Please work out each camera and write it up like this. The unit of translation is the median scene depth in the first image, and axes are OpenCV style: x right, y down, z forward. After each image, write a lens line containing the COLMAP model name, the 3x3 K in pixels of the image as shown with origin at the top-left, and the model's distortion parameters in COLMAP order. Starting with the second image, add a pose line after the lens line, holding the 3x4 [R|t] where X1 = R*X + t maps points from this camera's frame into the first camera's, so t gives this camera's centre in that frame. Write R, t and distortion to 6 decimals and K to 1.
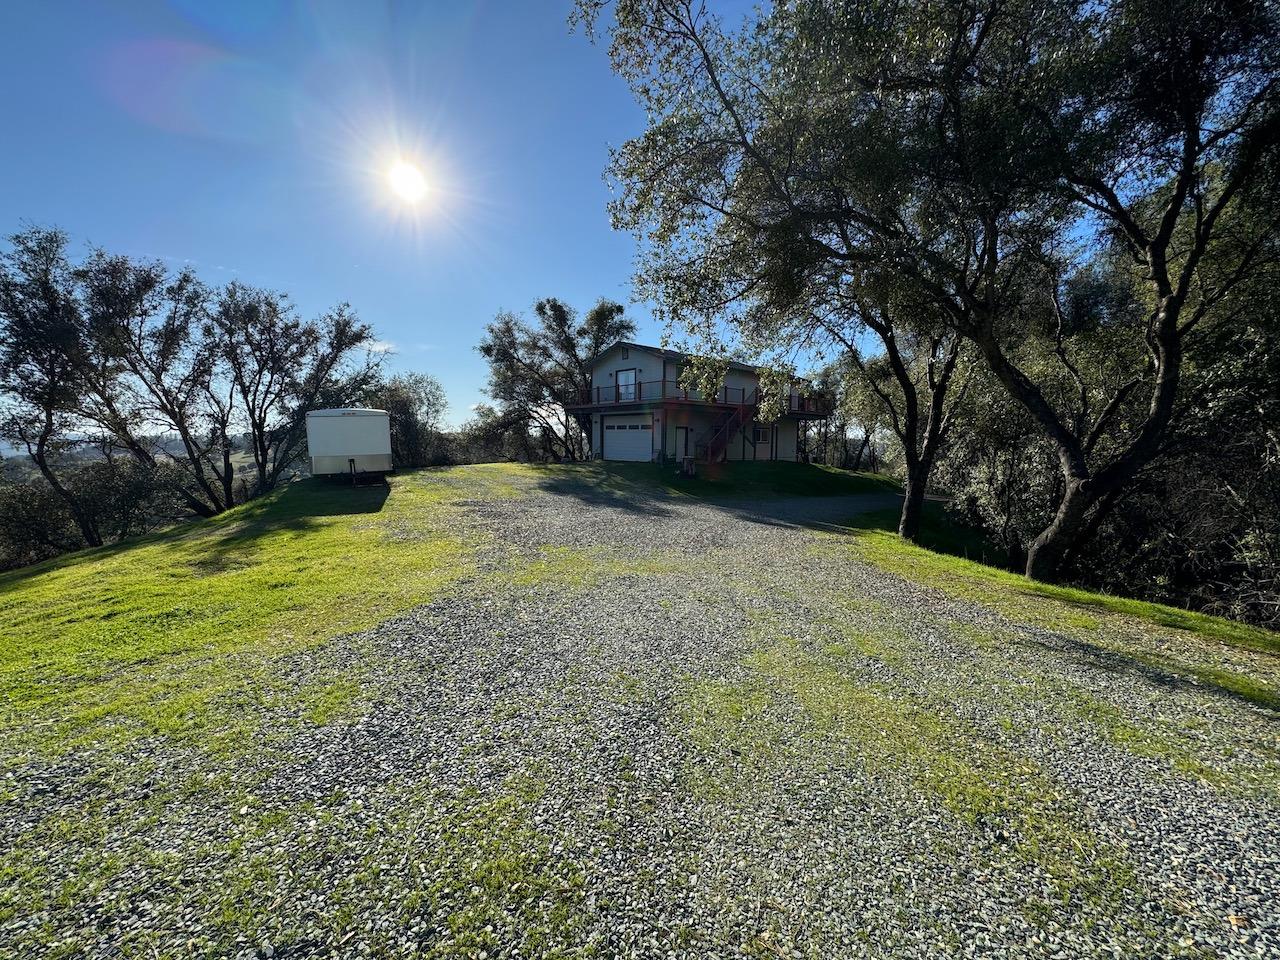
lens RADIAL K [[513.8, 0, 644.8], [0, 513.8, 477.8], [0, 0, 1]] dist [-0.000463, 0.001294]
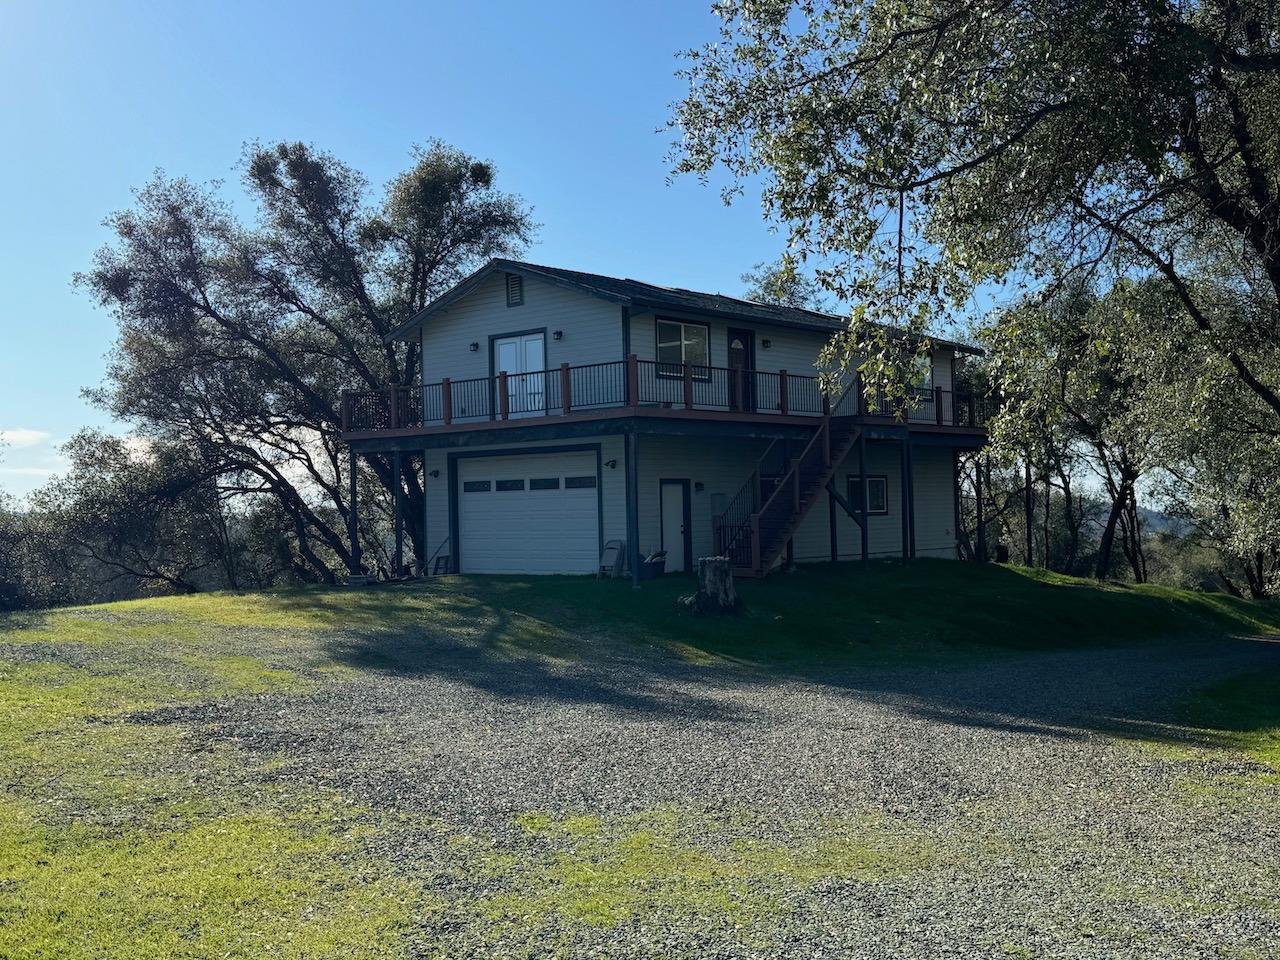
lens RADIAL K [[1386.9, 0, 644.4], [0, 1386.9, 487.4], [0, 0, 1]] dist [0.118116, 0.000000]
pose [[0.992878, -0.031551, 0.114880, -0.056512], [0.041832, 0.995223, -0.088215, -0.003222], [-0.111548, 0.092393, 0.989455, -0.008289]]
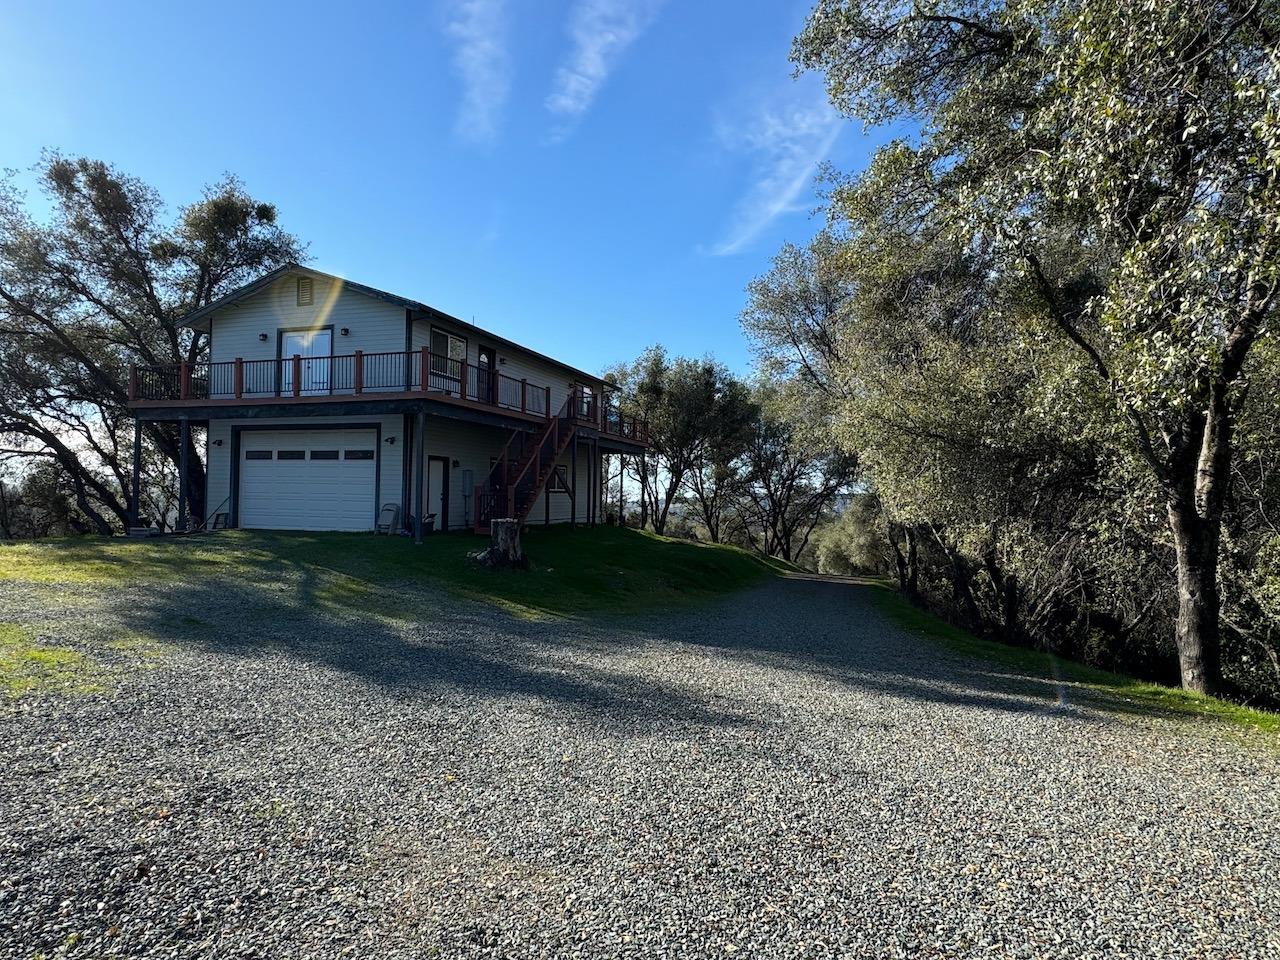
lens RADIAL K [[755.6, 0, 633.0], [0, 755.6, 472.0], [0, 0, 1]] dist [-0.017300, 0.006612]
pose [[0.869052, 0.015787, 0.494469, -0.097137], [0.033025, 0.995410, -0.089823, -0.013691], [-0.493617, 0.094390, 0.864542, 0.258680]]
